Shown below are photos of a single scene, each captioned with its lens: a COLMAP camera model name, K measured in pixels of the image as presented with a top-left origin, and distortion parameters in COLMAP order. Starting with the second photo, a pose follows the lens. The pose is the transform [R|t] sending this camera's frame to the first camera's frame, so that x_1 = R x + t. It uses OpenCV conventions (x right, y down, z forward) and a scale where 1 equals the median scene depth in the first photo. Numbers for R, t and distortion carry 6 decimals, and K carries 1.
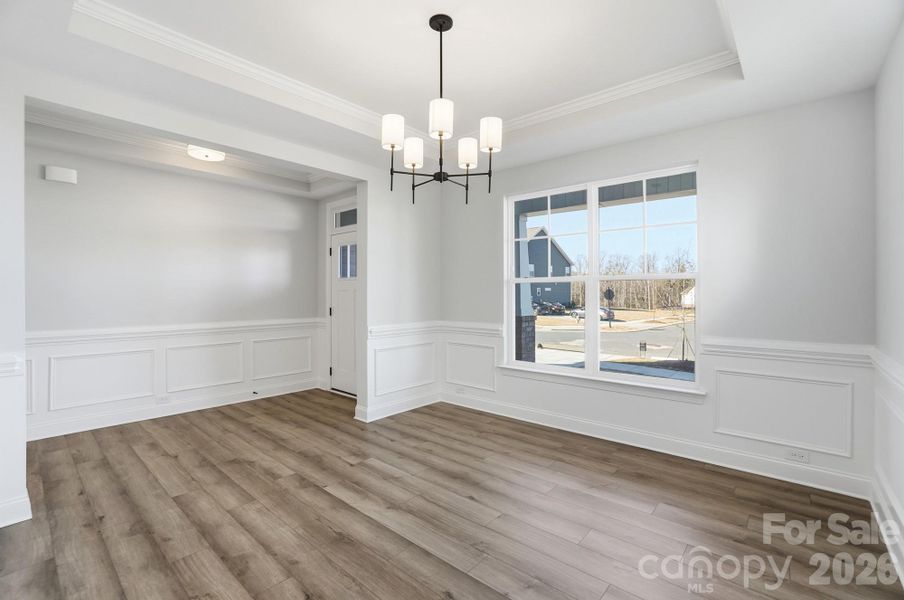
lens RADIAL K [[403.0, 0, 449.6], [0, 403.0, 294.3], [0, 0, 1]] dist [-0.061642, 0.015842]
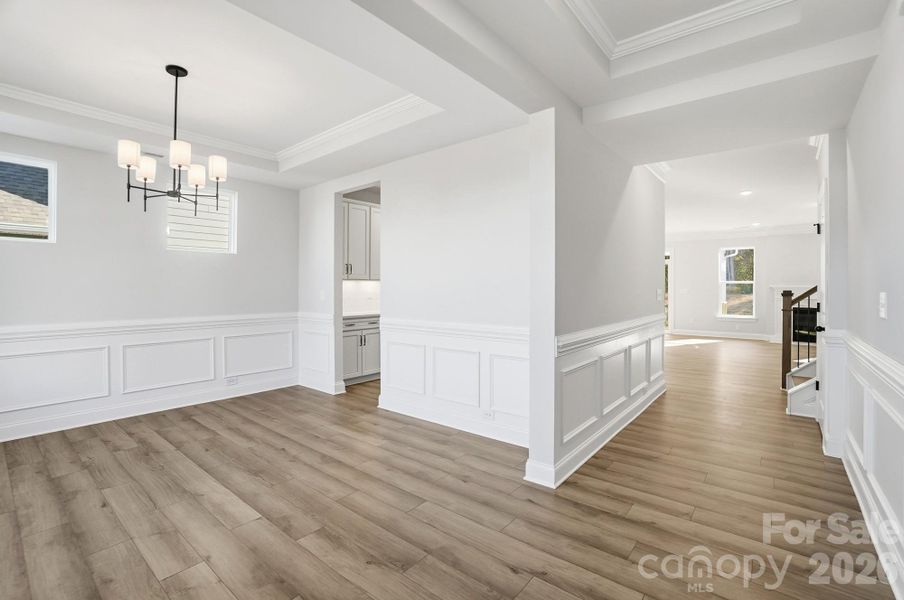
lens RADIAL K [[403.0, 0, 452.7], [0, 403.0, 290.7], [0, 0, 1]] dist [-0.061642, 0.015842]
pose [[-0.999009, -0.004811, -0.044242, -0.725760], [-0.005245, 0.999939, 0.009693, -0.002661], [0.044193, 0.009915, -0.998974, 1.948181]]
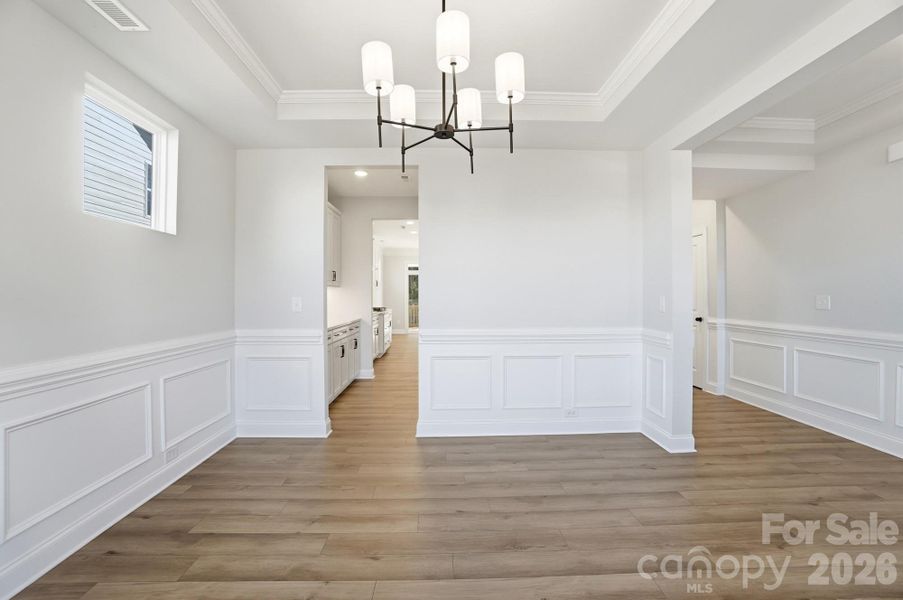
lens RADIAL K [[402.5, 0, 444.5], [0, 402.5, 291.3], [0, 0, 1]] dist [-0.061642, 0.015842]
pose [[-0.741453, -0.005302, -0.670984, 0.411142], [0.000507, 0.999964, -0.008462, 0.011103], [0.671004, -0.006615, -0.741424, 1.330933]]
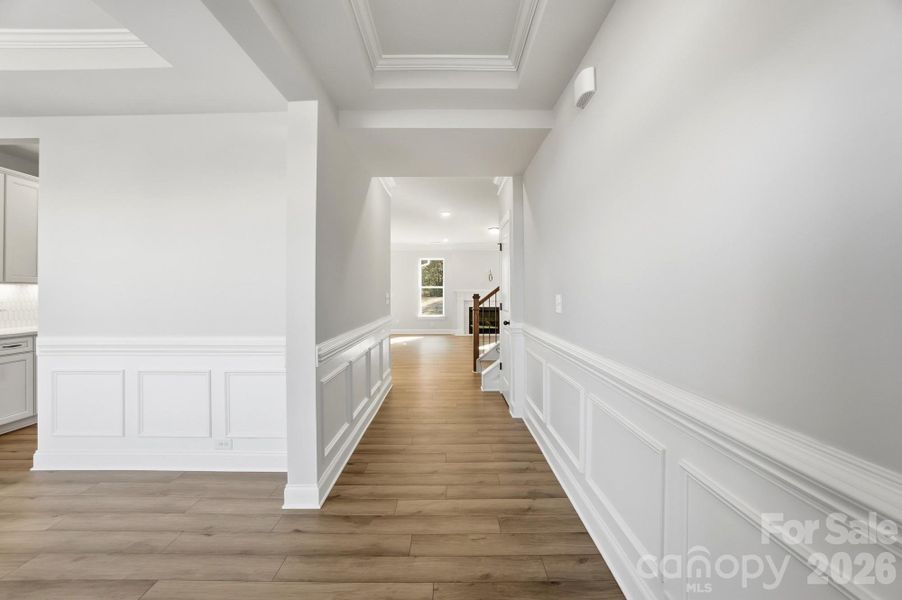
lens RADIAL K [[402.1, 0, 450.8], [0, 402.1, 286.7], [0, 0, 1]] dist [-0.061642, 0.015842]
pose [[-0.738770, -0.011694, -0.673856, -0.628535], [-0.002201, 0.999886, -0.014938, -0.001137], [0.673954, -0.009553, -0.738712, 1.854250]]
